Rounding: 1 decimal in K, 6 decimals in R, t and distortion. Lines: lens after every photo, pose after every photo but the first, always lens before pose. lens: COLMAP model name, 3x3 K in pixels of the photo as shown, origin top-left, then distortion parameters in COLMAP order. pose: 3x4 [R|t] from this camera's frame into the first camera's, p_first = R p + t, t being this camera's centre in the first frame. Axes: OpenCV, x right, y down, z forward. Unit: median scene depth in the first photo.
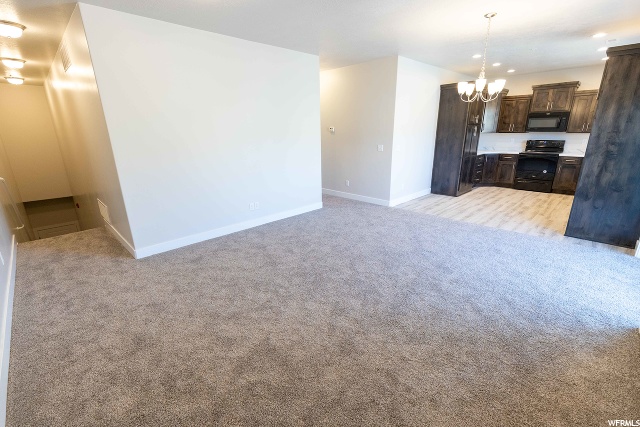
lens RADIAL K [[286.0, 0, 321.0], [0, 286.0, 214.2], [0, 0, 1]] dist [0.006531, -0.001643]
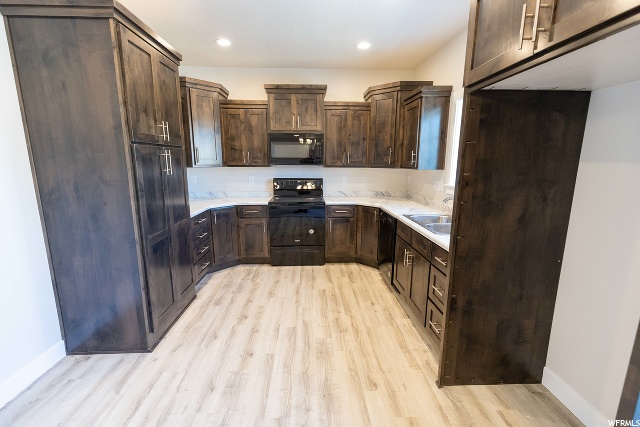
lens RADIAL K [[286.0, 0, 321.1], [0, 286.0, 213.8], [0, 0, 1]] dist [0.006531, -0.001643]
pose [[0.668199, -0.122118, 0.733892, 0.380945], [0.201913, 0.979180, -0.020905, -0.172283], [-0.716059, 0.162152, 0.678945, 0.600709]]
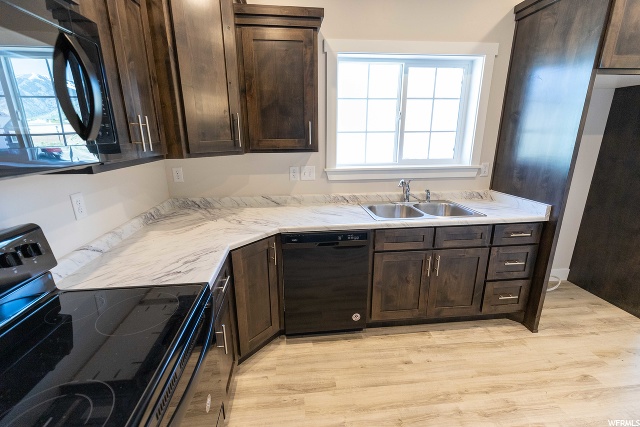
lens RADIAL K [[286.0, 0, 320.7], [0, 286.0, 212.5], [0, 0, 1]] dist [0.006531, -0.001643]
pose [[-0.782794, -0.151216, 0.603628, 0.666065], [0.194258, 0.862168, 0.467900, -0.313673], [-0.591183, 0.483528, -0.645525, 1.041017]]
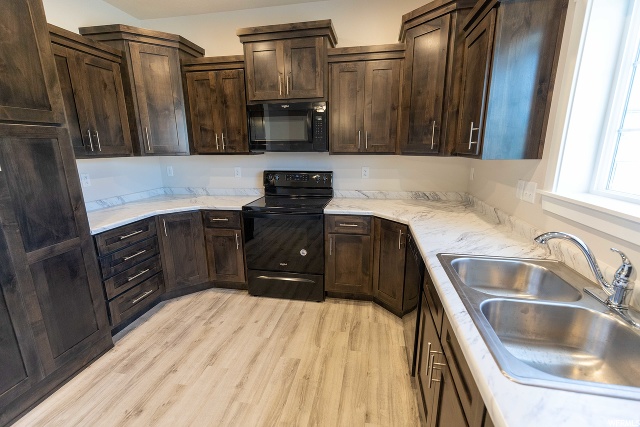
lens RADIAL K [[286.0, 0, 318.6], [0, 286.0, 214.0], [0, 0, 1]] dist [0.006531, -0.001643]
pose [[0.825330, -0.125802, 0.550459, 0.606677], [0.160972, 0.986832, -0.015822, -0.195666], [-0.541220, 0.101667, 0.834712, 0.678012]]
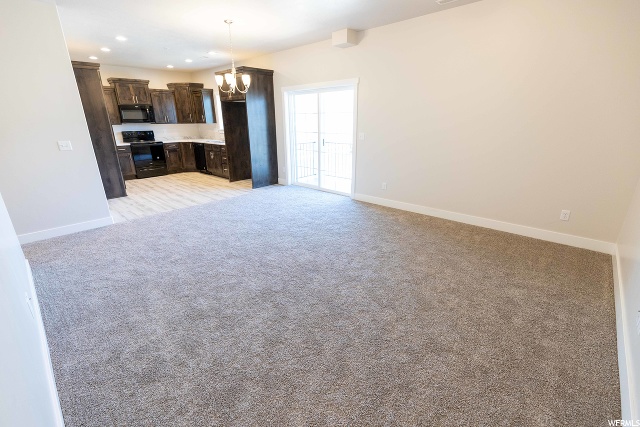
lens RADIAL K [[286.0, 0, 318.7], [0, 286.0, 213.1], [0, 0, 1]] dist [0.006531, -0.001643]
pose [[-0.035934, -0.301312, 0.952848, -0.411707], [0.301380, 0.905806, 0.297802, -0.098389], [-0.952827, 0.297871, 0.058261, 0.397324]]
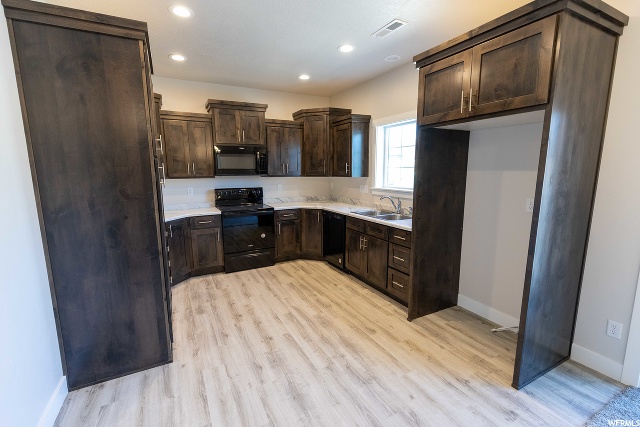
lens RADIAL K [[286.0, 0, 320.9], [0, 286.0, 213.9], [0, 0, 1]] dist [0.006531, -0.001643]
pose [[0.290791, -0.136937, 0.946937, 0.226927], [0.278735, 0.958901, 0.053071, -0.198325], [-0.915286, 0.248512, 0.317008, 0.685700]]
